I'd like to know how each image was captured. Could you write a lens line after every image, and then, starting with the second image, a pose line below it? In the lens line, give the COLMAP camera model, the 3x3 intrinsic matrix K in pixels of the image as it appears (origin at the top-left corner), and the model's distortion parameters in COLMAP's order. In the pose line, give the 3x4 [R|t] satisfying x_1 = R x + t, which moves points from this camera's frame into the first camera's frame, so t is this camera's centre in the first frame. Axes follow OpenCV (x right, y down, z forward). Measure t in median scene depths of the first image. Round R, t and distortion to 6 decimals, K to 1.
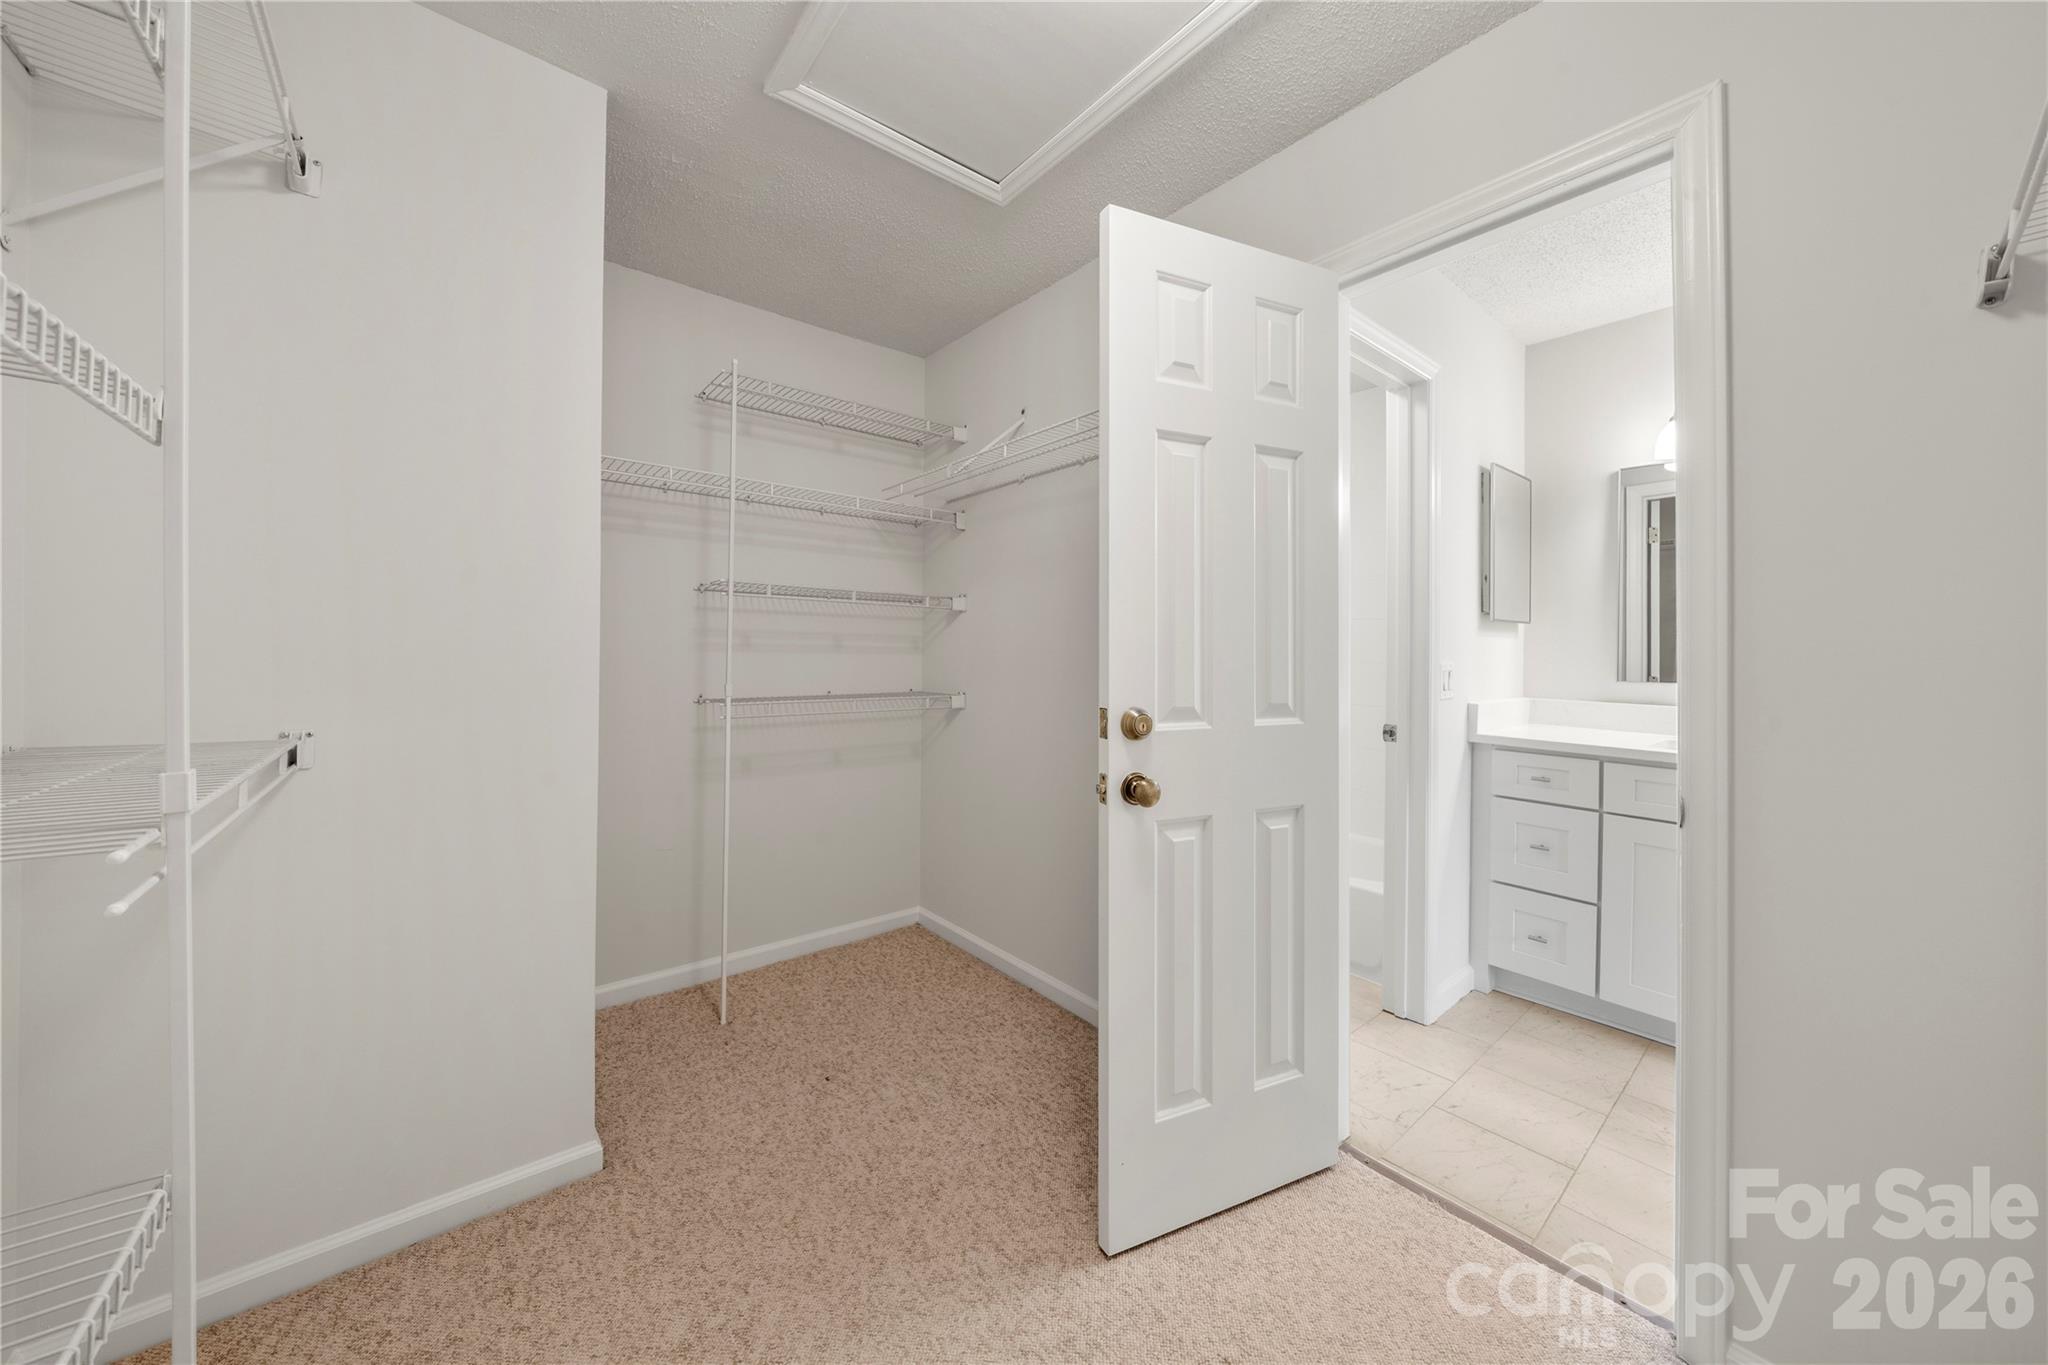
lens RADIAL K [[702.2, 0, 1029.7], [0, 702.2, 658.5], [0, 0, 1]] dist [-0.003207, 0.000067]
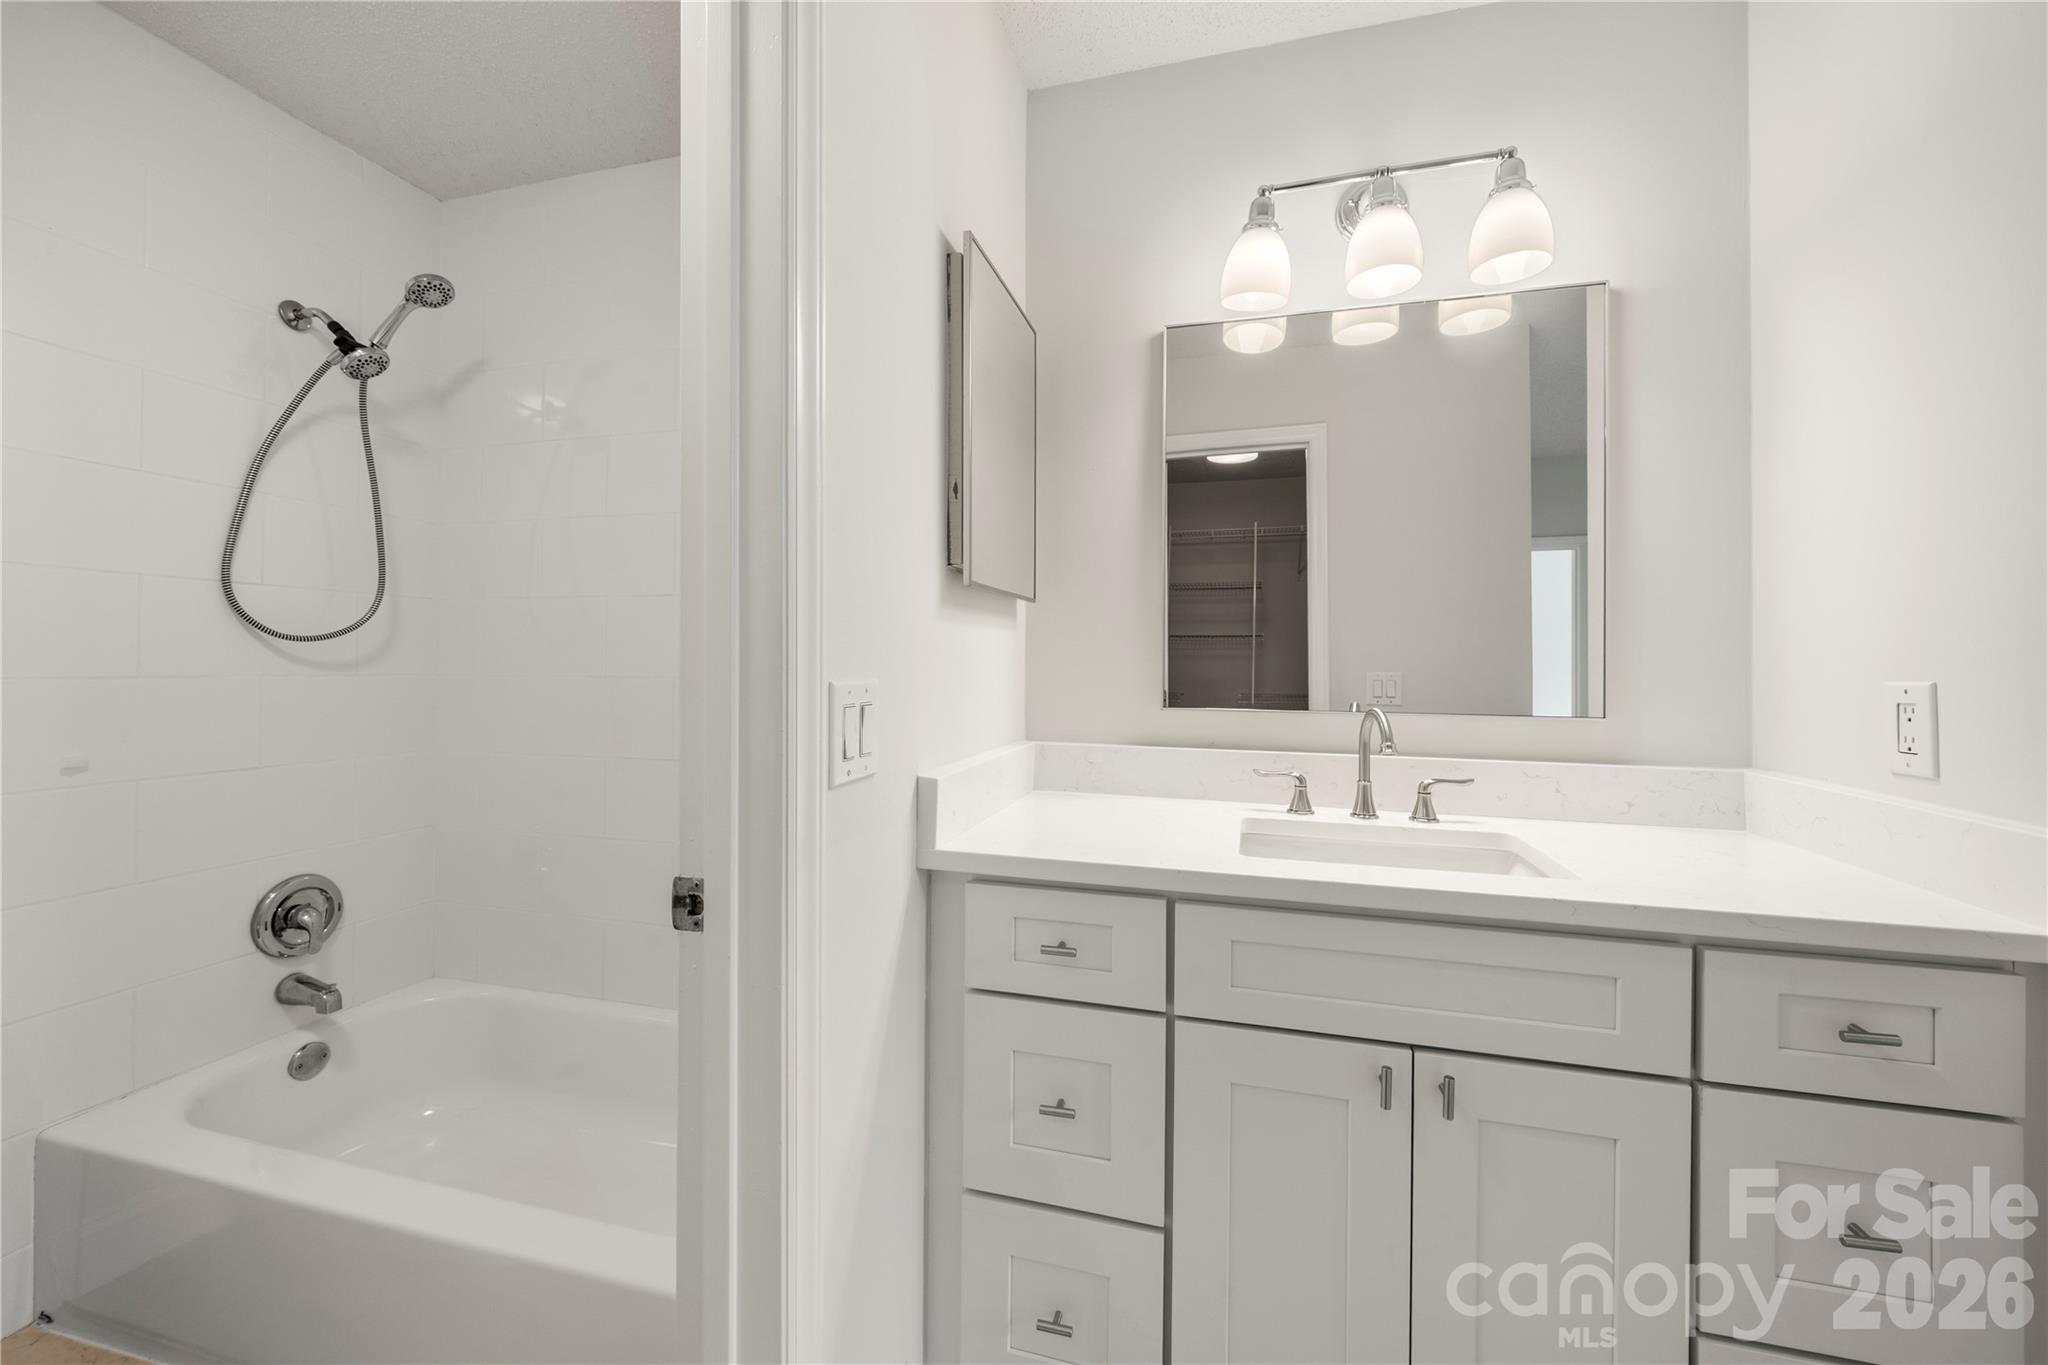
lens RADIAL K [[820.5, 0, 1019.8], [0, 820.5, 671.6], [0, 0, 1]] dist [-0.000175, 0.000032]
pose [[0.821717, -0.010119, 0.569806, 0.397590], [0.004853, 0.999930, 0.010758, -0.004265], [-0.569875, -0.006074, 0.821709, 0.563707]]
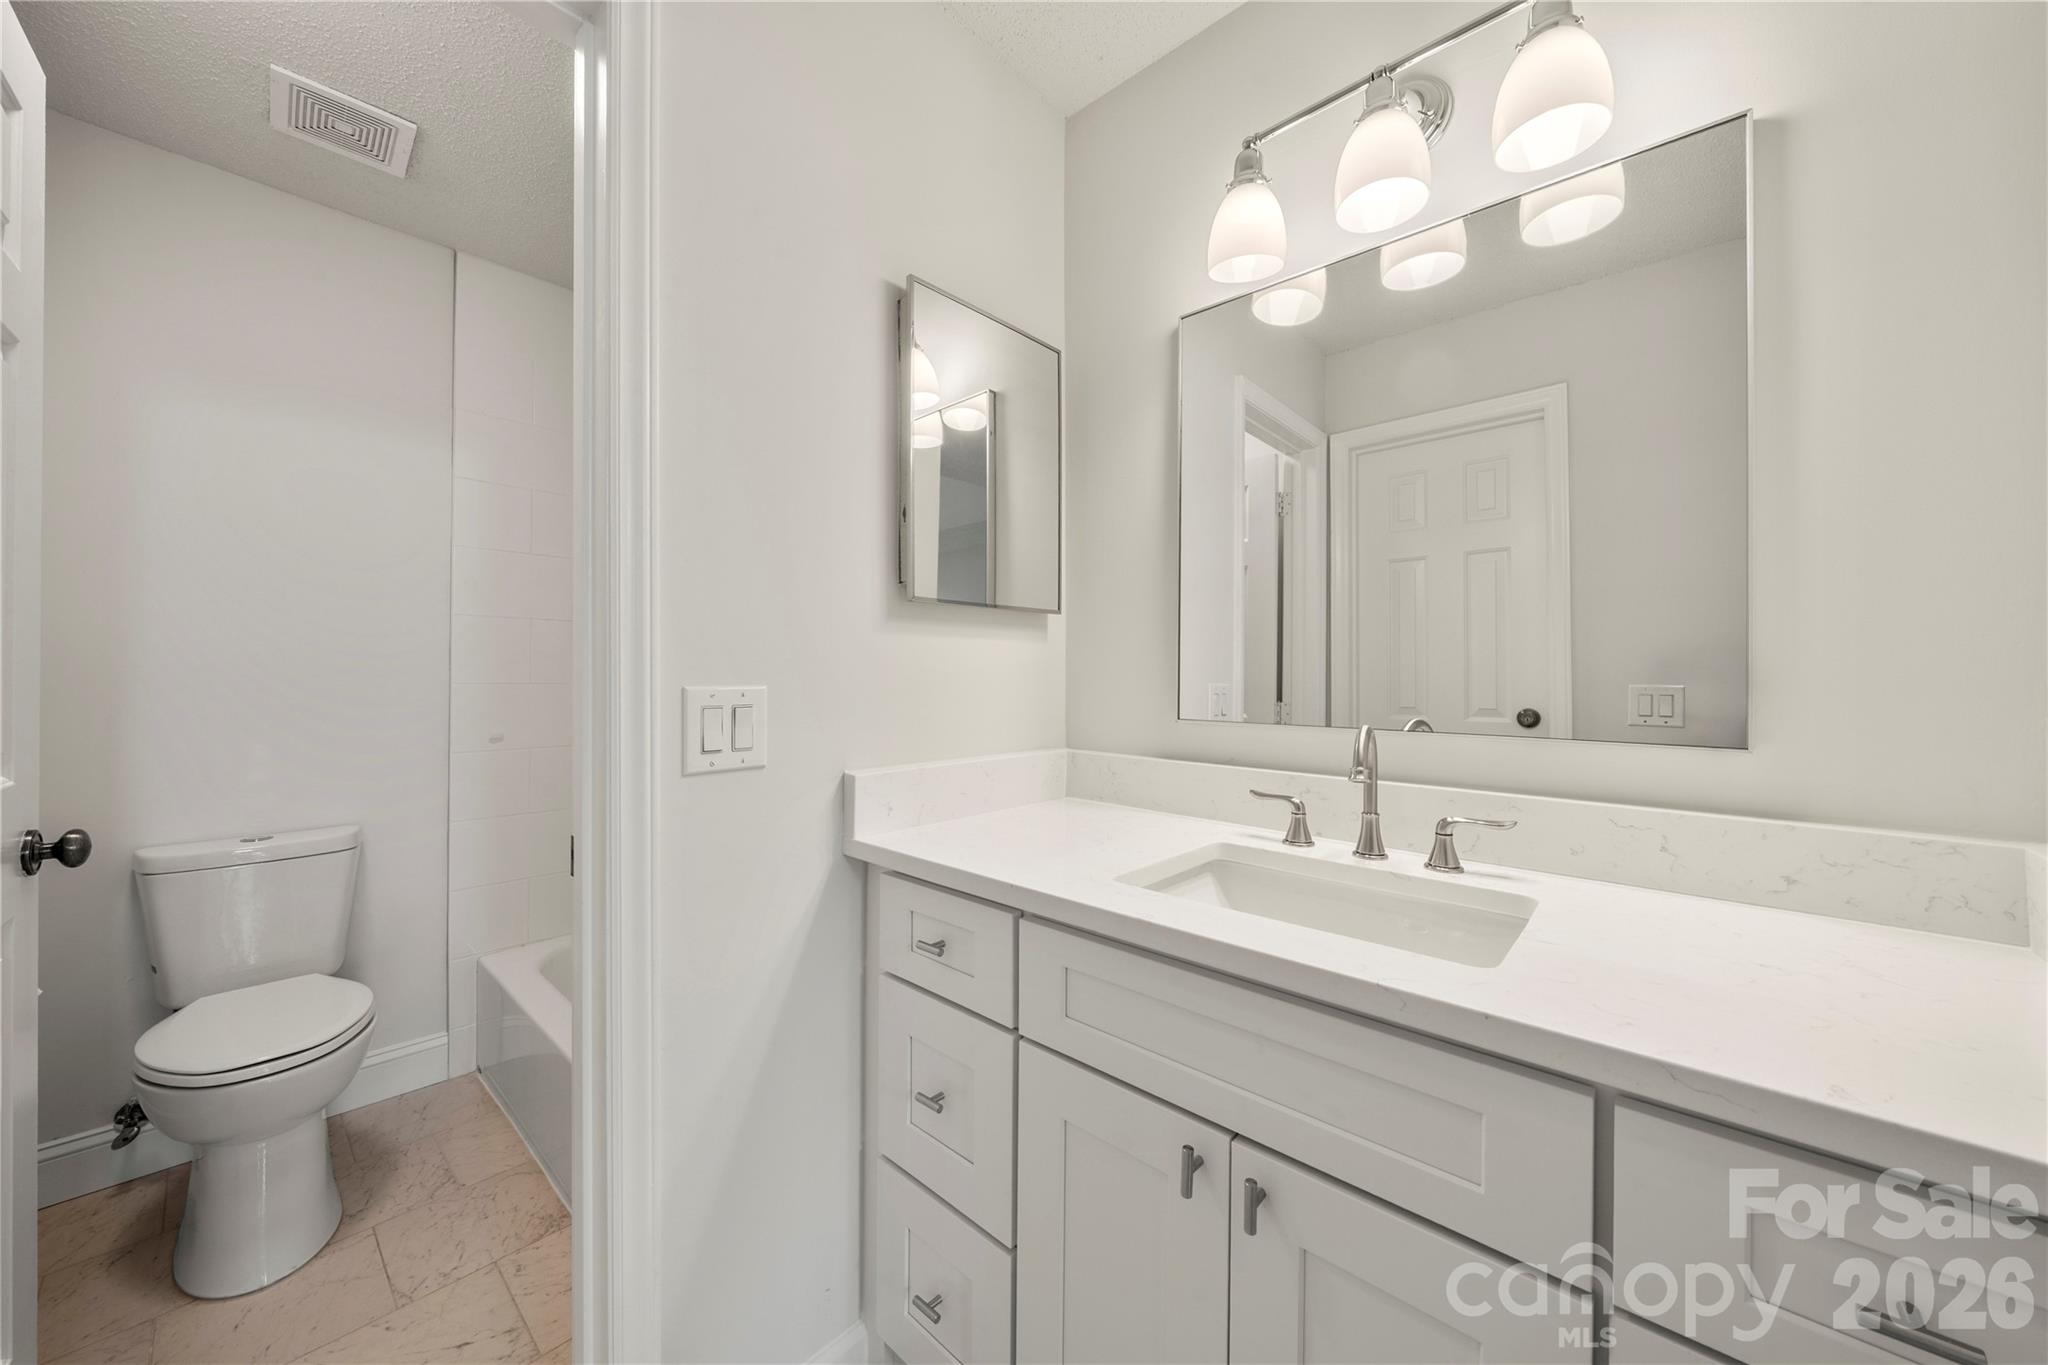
lens RADIAL K [[746.3, 0, 990.8], [0, 746.3, 679.8], [0, 0, 1]] dist [-0.003454, -0.000235]
pose [[0.993053, -0.007038, 0.117454, 0.669427], [0.006675, 0.999972, 0.003486, -0.000154], [-0.117475, -0.002678, 0.993072, 0.490903]]
